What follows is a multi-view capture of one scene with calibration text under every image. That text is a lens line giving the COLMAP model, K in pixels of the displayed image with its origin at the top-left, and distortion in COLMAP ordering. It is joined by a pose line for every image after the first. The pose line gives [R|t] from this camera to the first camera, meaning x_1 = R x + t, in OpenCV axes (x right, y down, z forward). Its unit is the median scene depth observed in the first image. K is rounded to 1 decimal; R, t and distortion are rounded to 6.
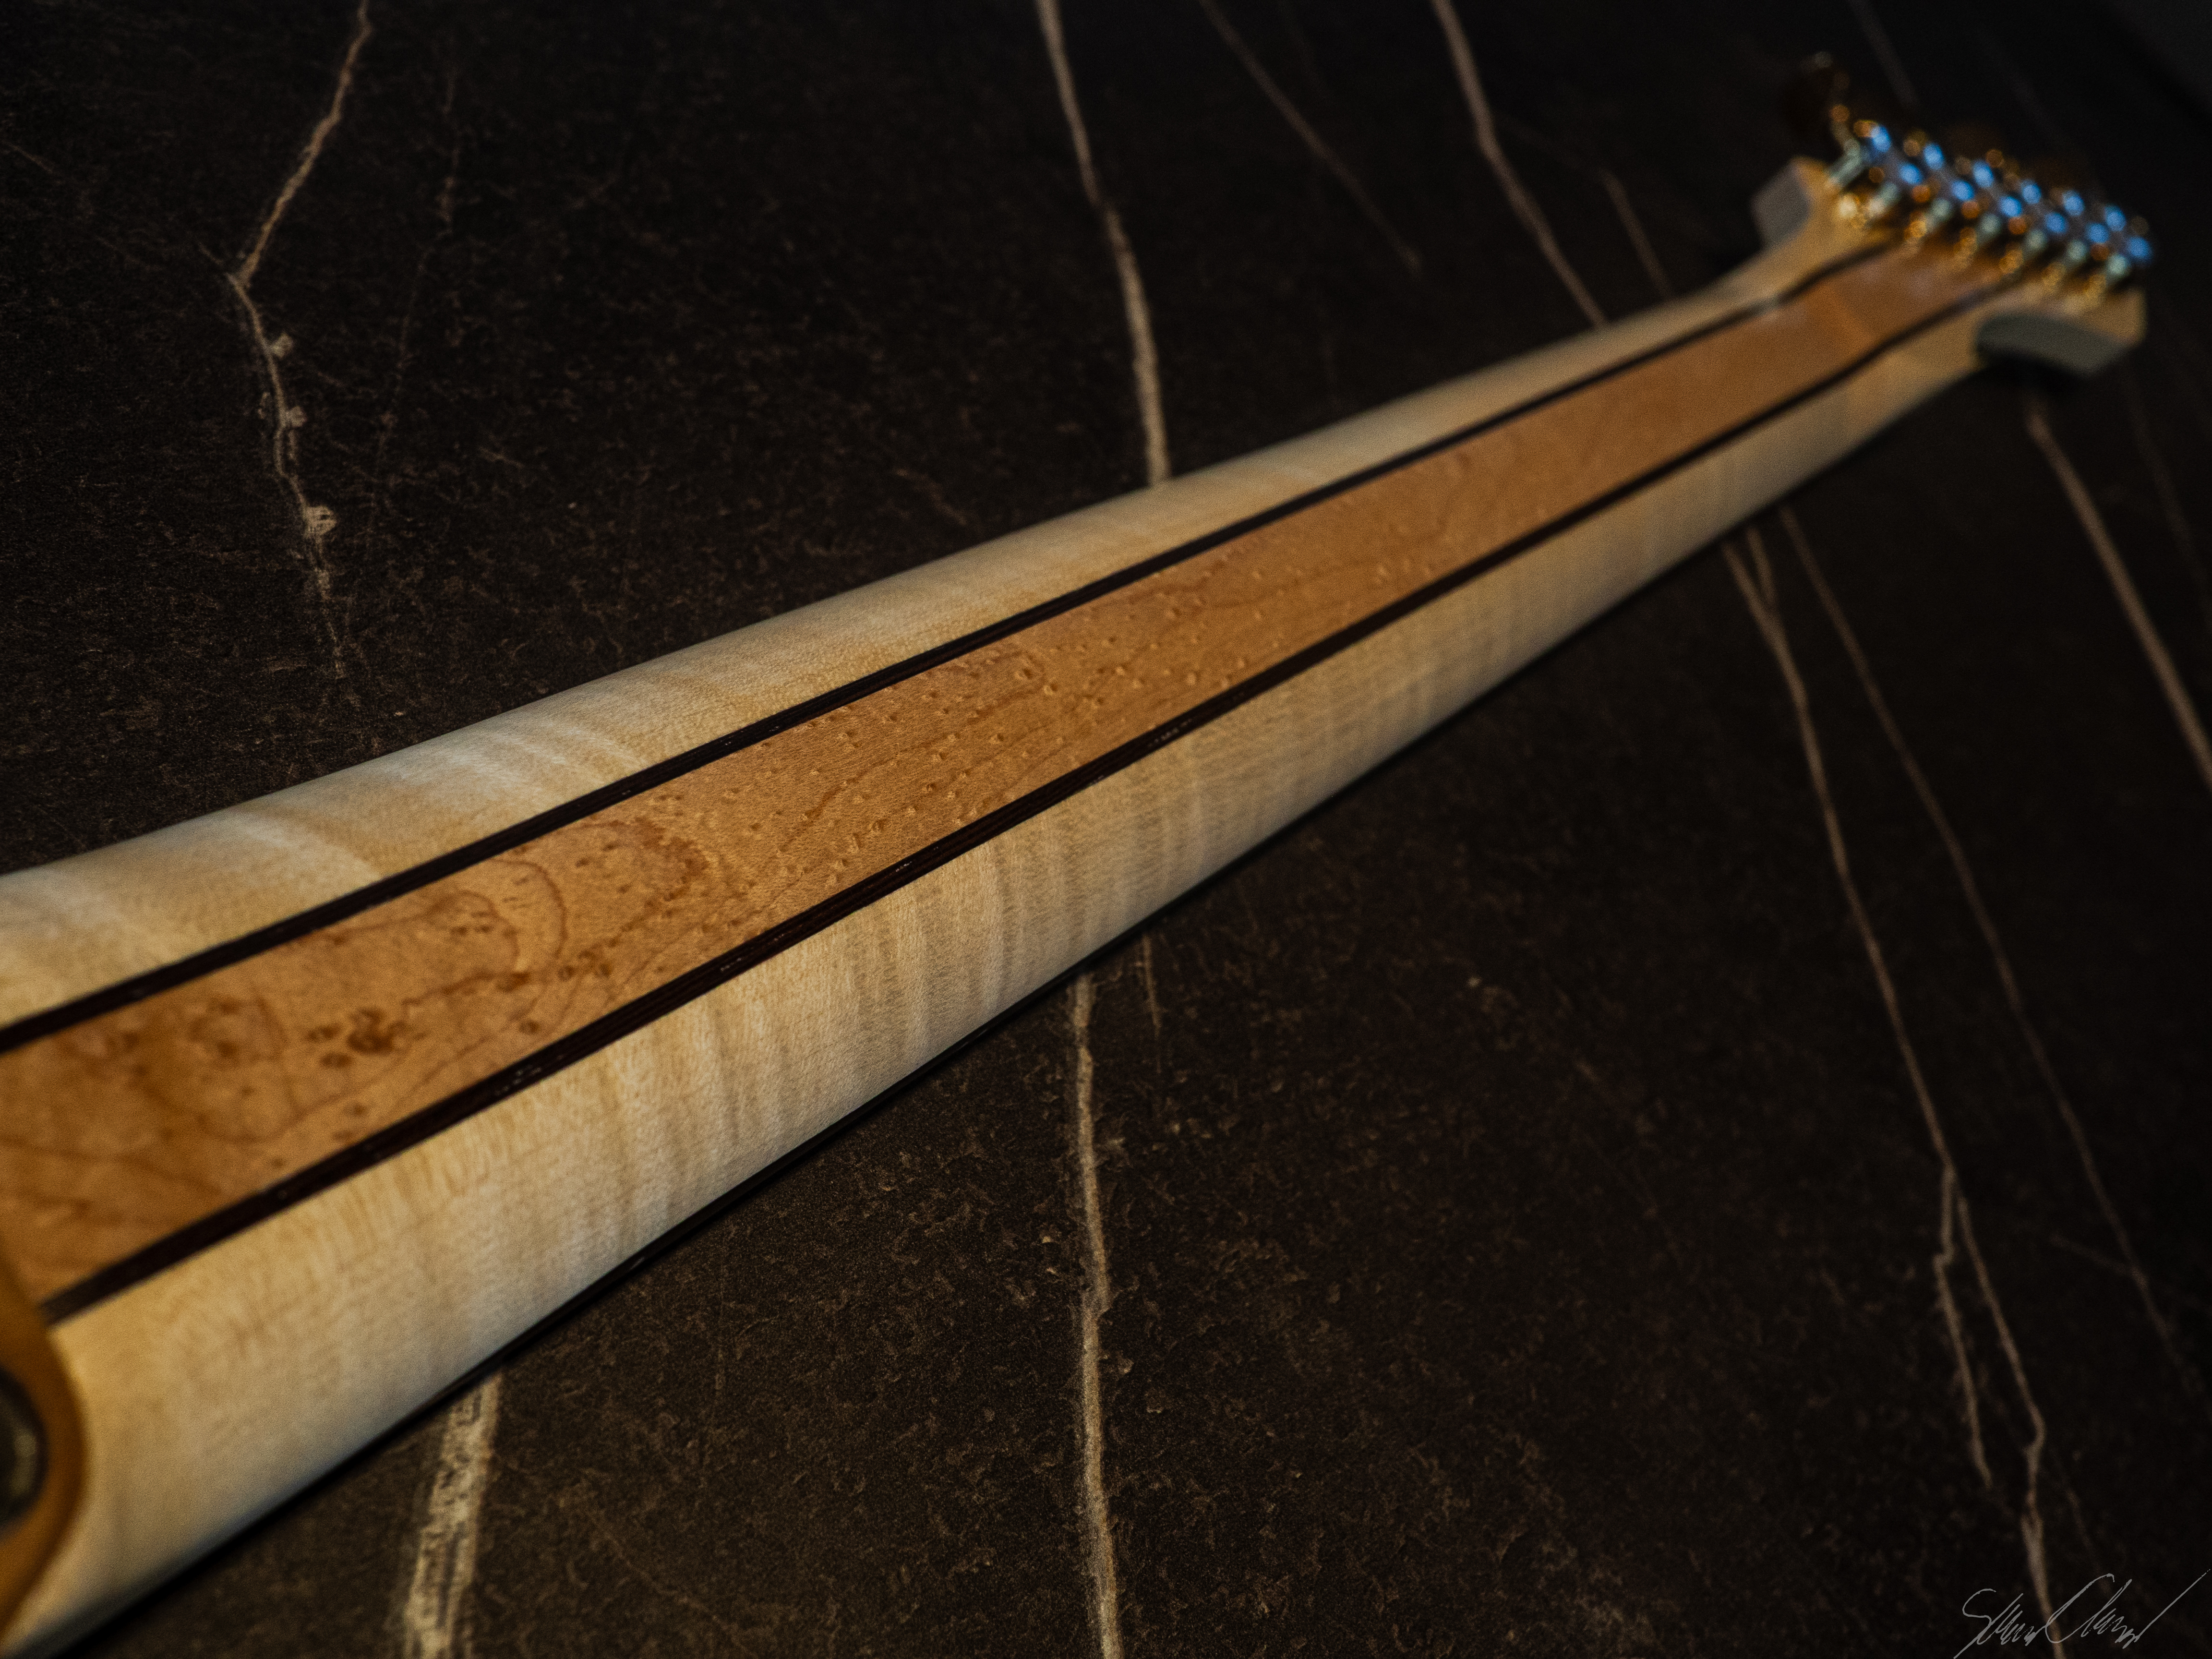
lens RADIAL K [[2594.1, 0, 1108.6], [0, 2594.1, 829.3], [0, 0, 1]] dist [0.013821, 0.000000]
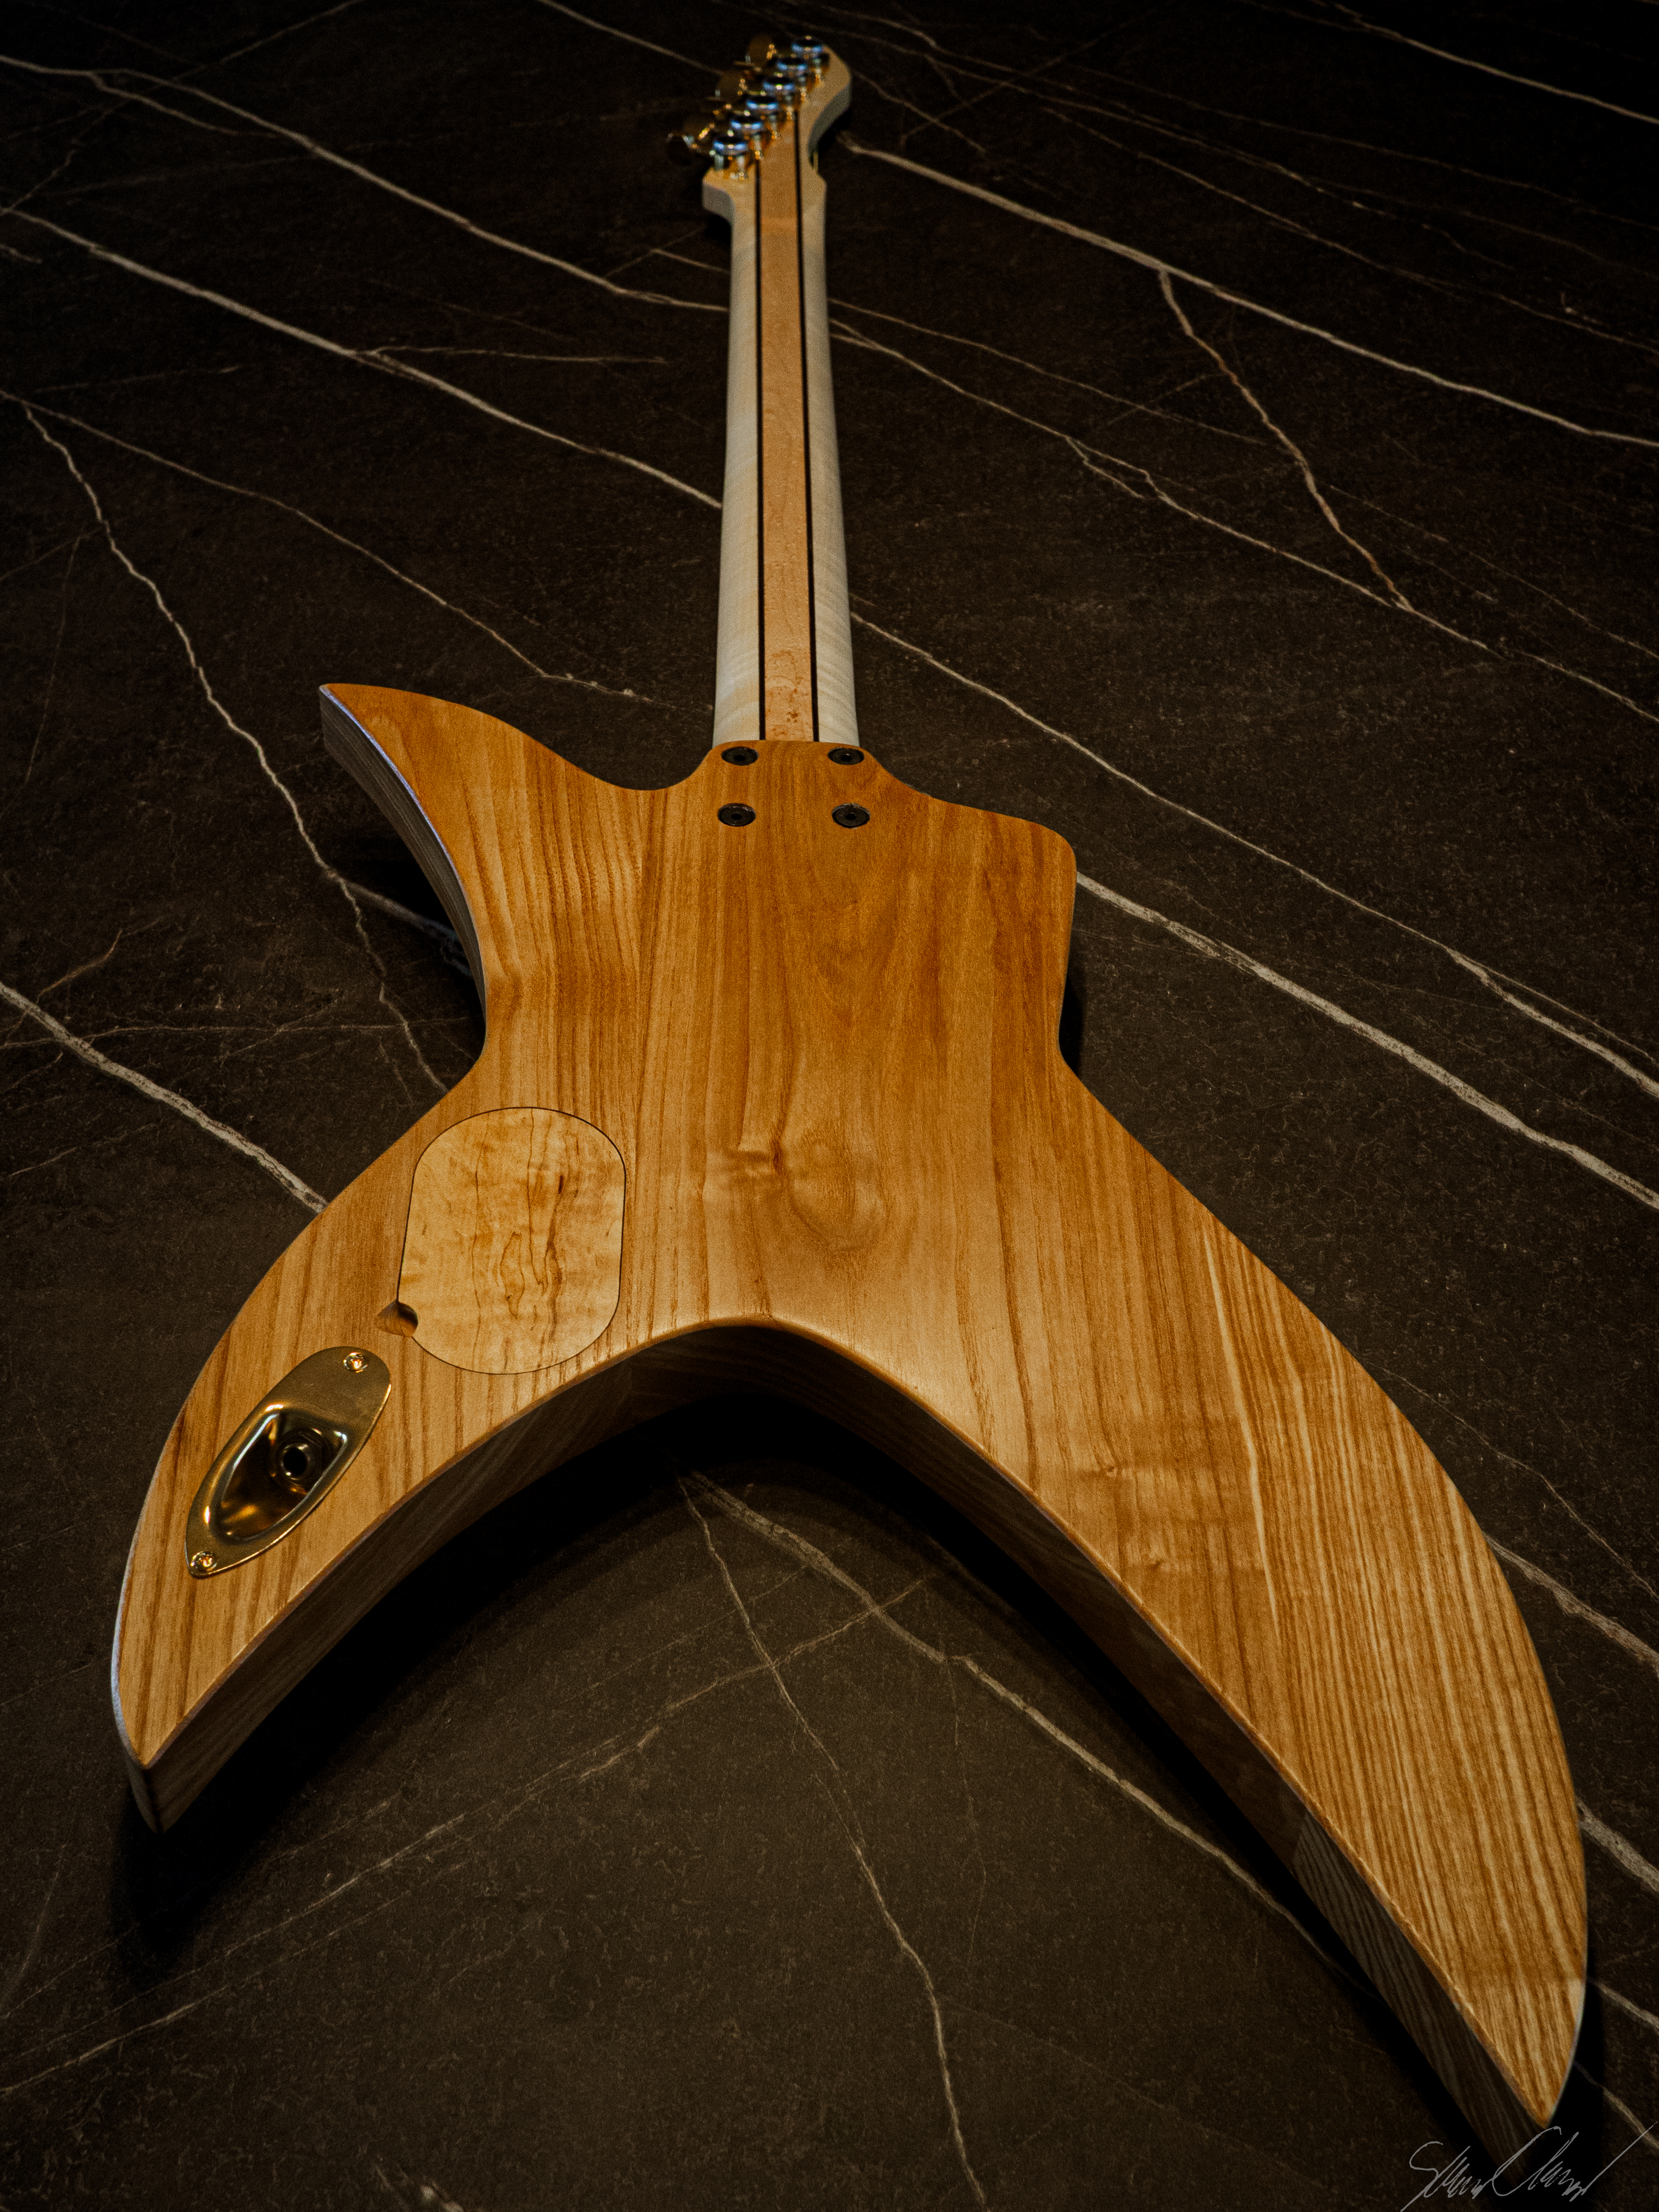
lens RADIAL K [[2594.1, 0, 826.6], [0, 2594.1, 1106.5], [0, 0, 1]] dist [0.013821, 0.000000]
pose [[0.614702, -0.788625, -0.014572, -0.384450], [0.776914, 0.602178, 0.183811, -0.158820], [-0.136183, -0.124310, 0.982854, -1.900197]]
